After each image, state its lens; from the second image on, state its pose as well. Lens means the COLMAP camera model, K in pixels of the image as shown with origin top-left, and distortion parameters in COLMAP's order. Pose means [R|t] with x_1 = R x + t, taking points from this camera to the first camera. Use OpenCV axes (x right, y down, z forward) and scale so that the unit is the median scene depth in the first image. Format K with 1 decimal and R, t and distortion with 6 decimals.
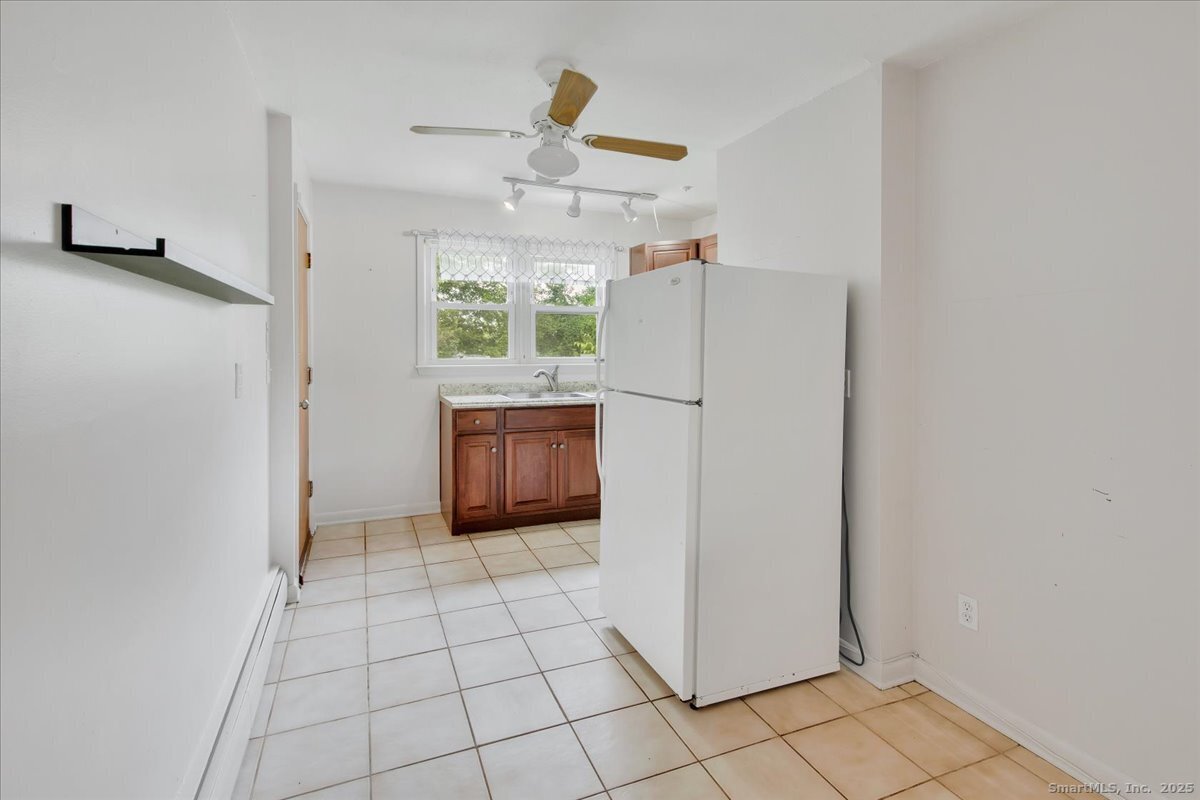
lens RADIAL K [[572.1, 0, 599.8], [0, 572.1, 349.4], [0, 0, 1]] dist [0.004329, 0.000402]
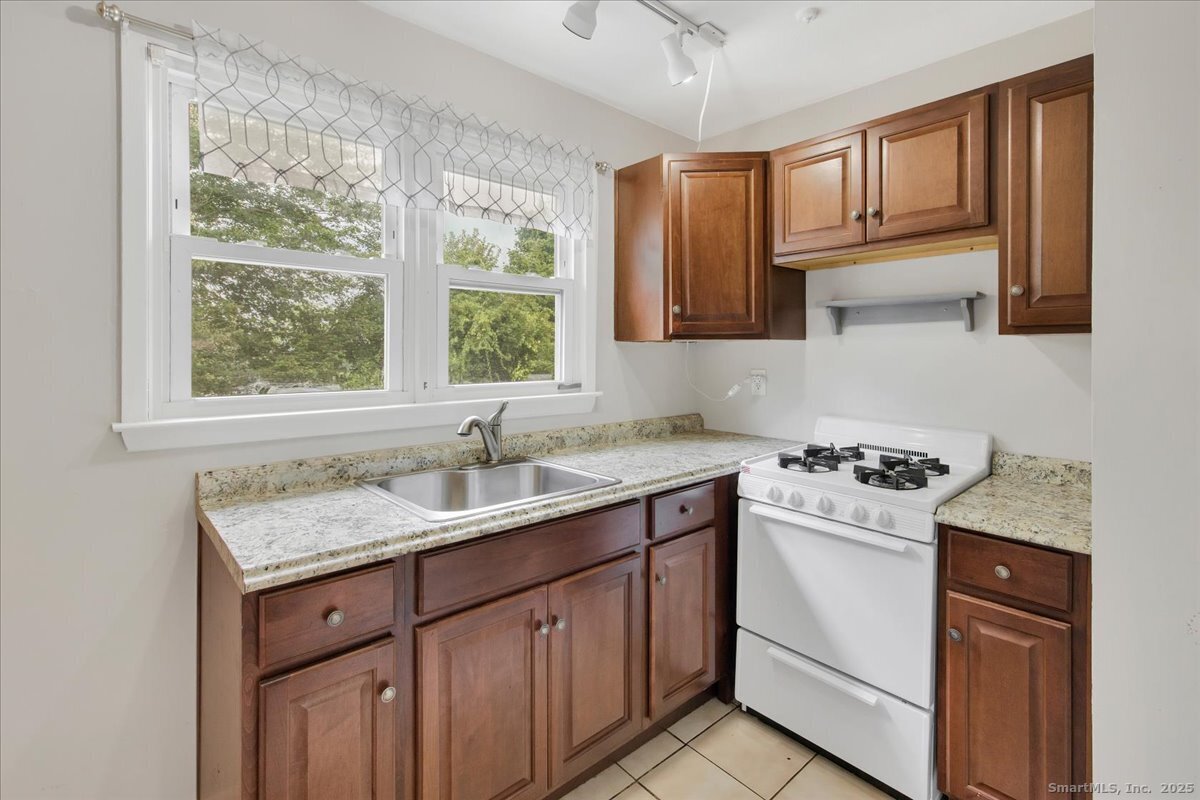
lens RADIAL K [[532.0, 0, 538.1], [0, 532.0, 346.5], [0, 0, 1]] dist [0.001972, -0.000097]
pose [[0.961206, 0.000534, 0.275833, -0.167130], [0.003859, 0.999874, -0.015382, -0.009605], [-0.275806, 0.015850, 0.961083, 0.619463]]
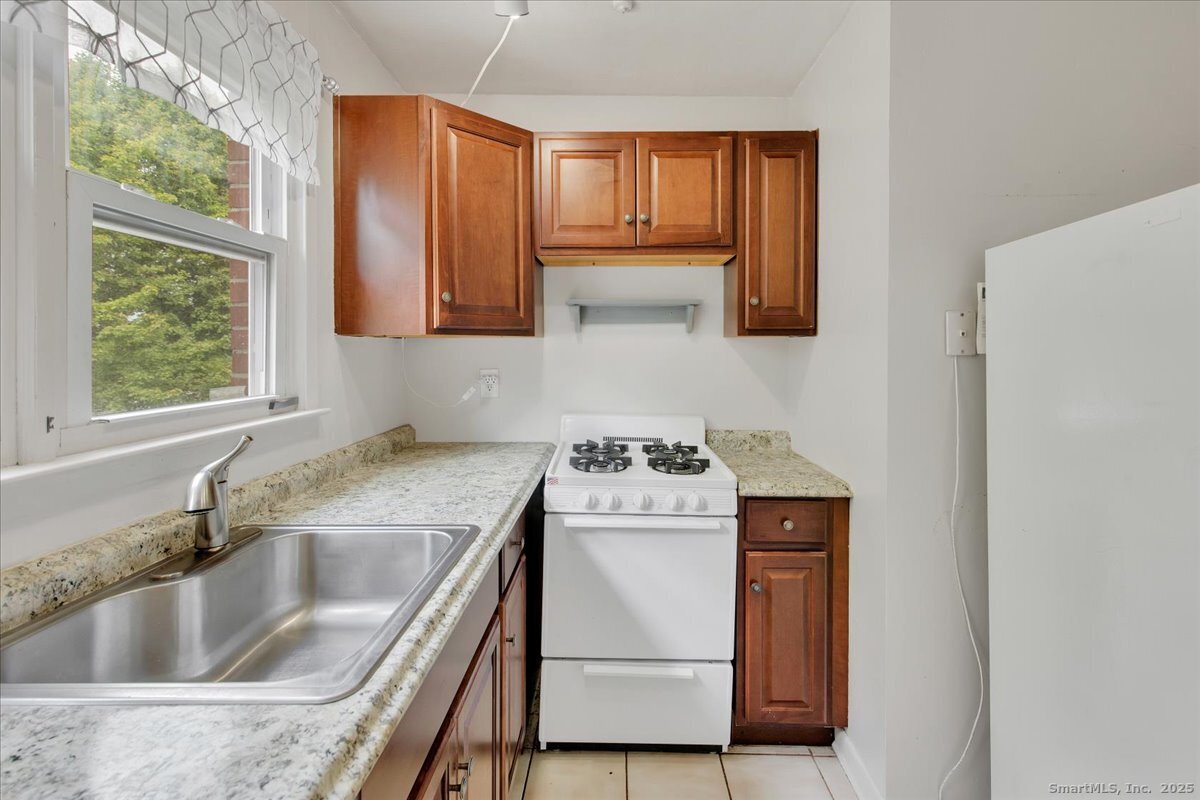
lens RADIAL K [[572.1, 0, 599.8], [0, 572.1, 349.4], [0, 0, 1]] dist [0.004329, 0.000402]
pose [[0.406787, -0.004393, 0.913512, -0.252678], [0.008303, 0.999965, 0.001111, -0.011874], [-0.913485, 0.007133, 0.406810, 0.787556]]
